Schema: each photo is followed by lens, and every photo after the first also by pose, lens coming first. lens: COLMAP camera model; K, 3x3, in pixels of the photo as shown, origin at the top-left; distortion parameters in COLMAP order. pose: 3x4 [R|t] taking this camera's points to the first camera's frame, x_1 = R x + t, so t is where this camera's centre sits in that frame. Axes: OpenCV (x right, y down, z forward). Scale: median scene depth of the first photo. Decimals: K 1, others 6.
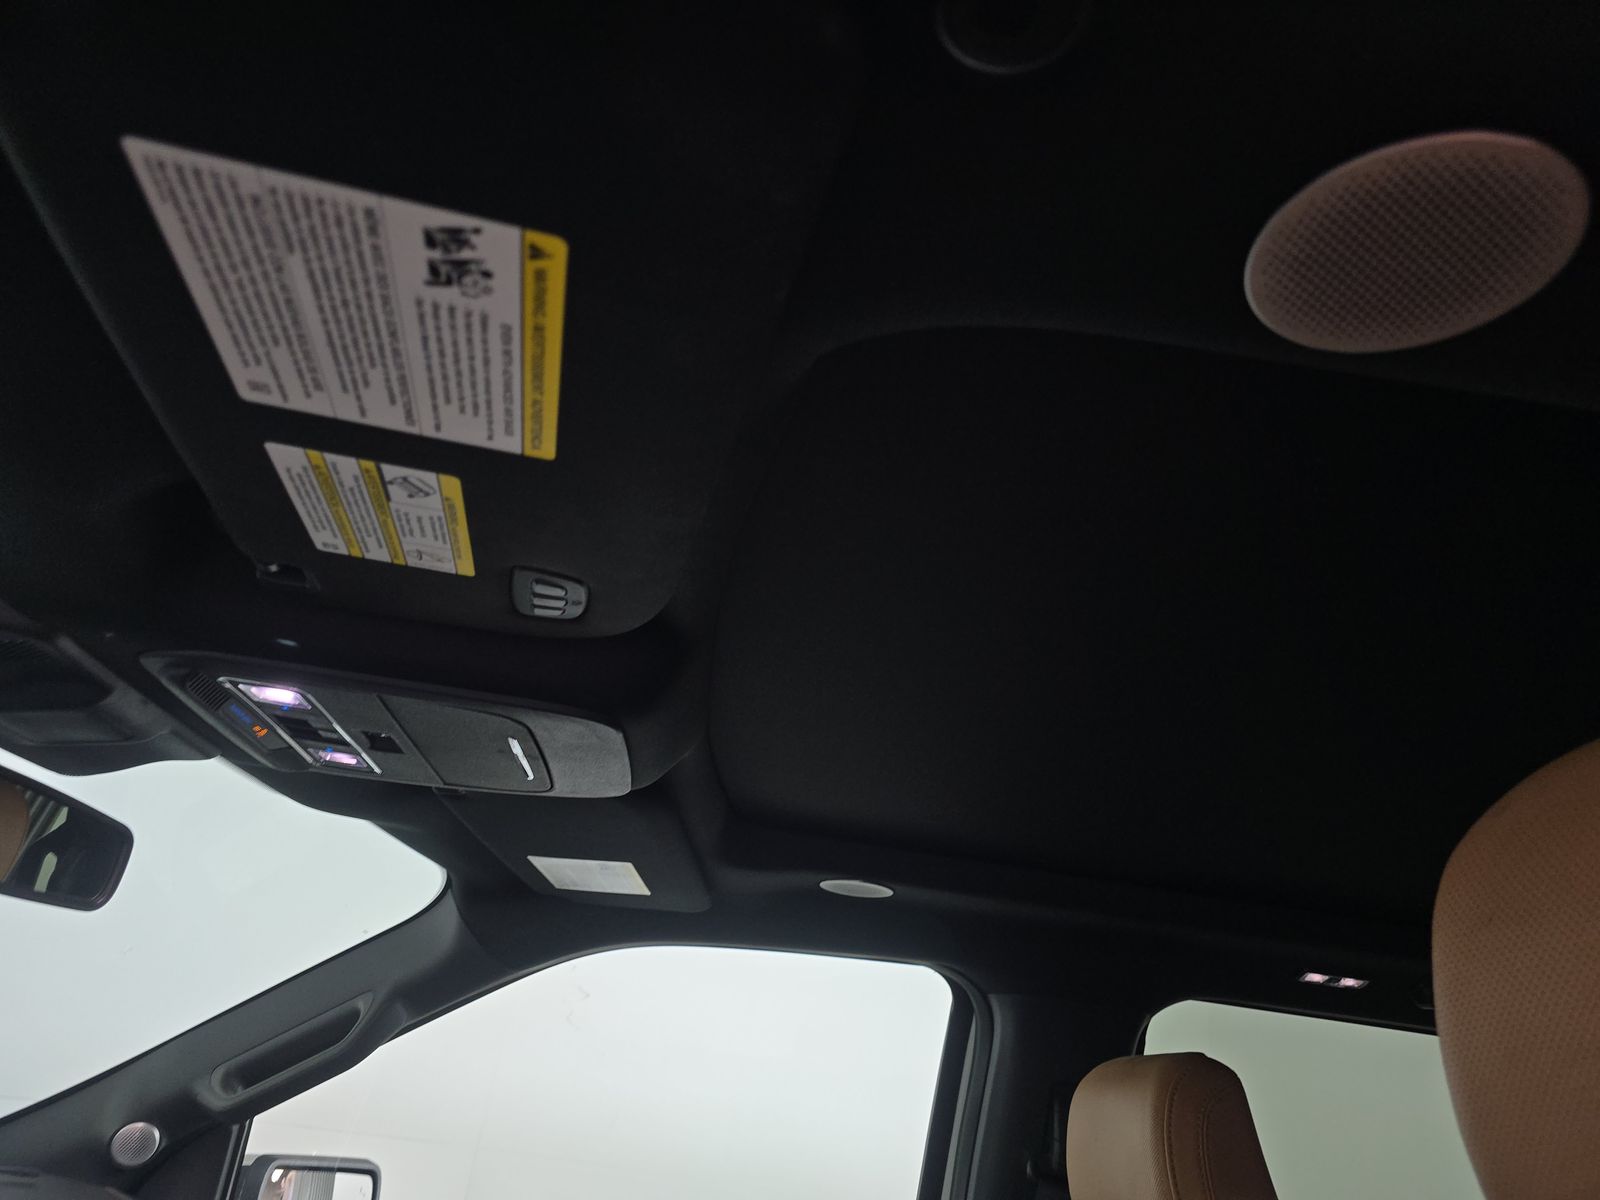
lens RADIAL K [[1107.4, 0, 788.1], [0, 1107.4, 605.1], [0, 0, 1]] dist [0.039919, -0.043354]
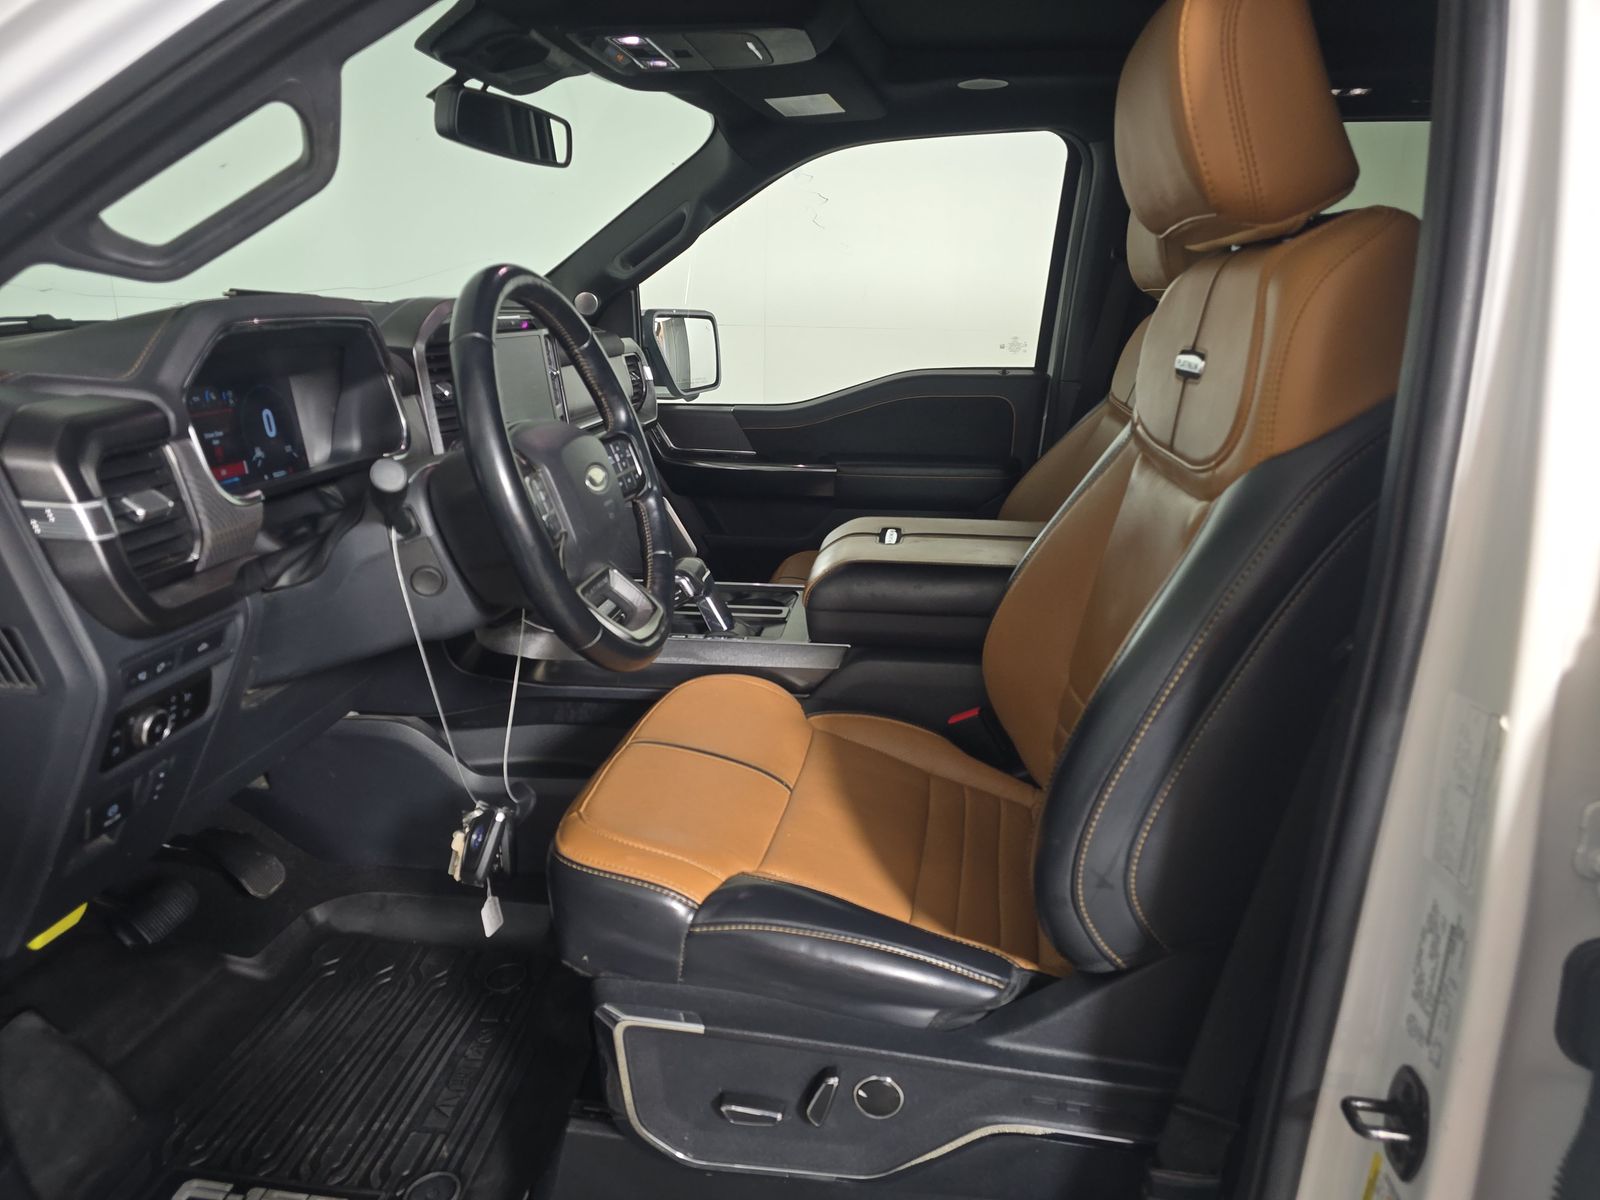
lens RADIAL K [[1107.4, 0, 788.1], [0, 1107.4, 605.1], [0, 0, 1]] dist [0.039919, -0.043354]
pose [[0.969412, -0.056551, -0.238834, 0.154256], [0.194660, 0.769837, 0.607831, -0.200439], [0.149490, -0.635730, 0.757298, -0.739431]]
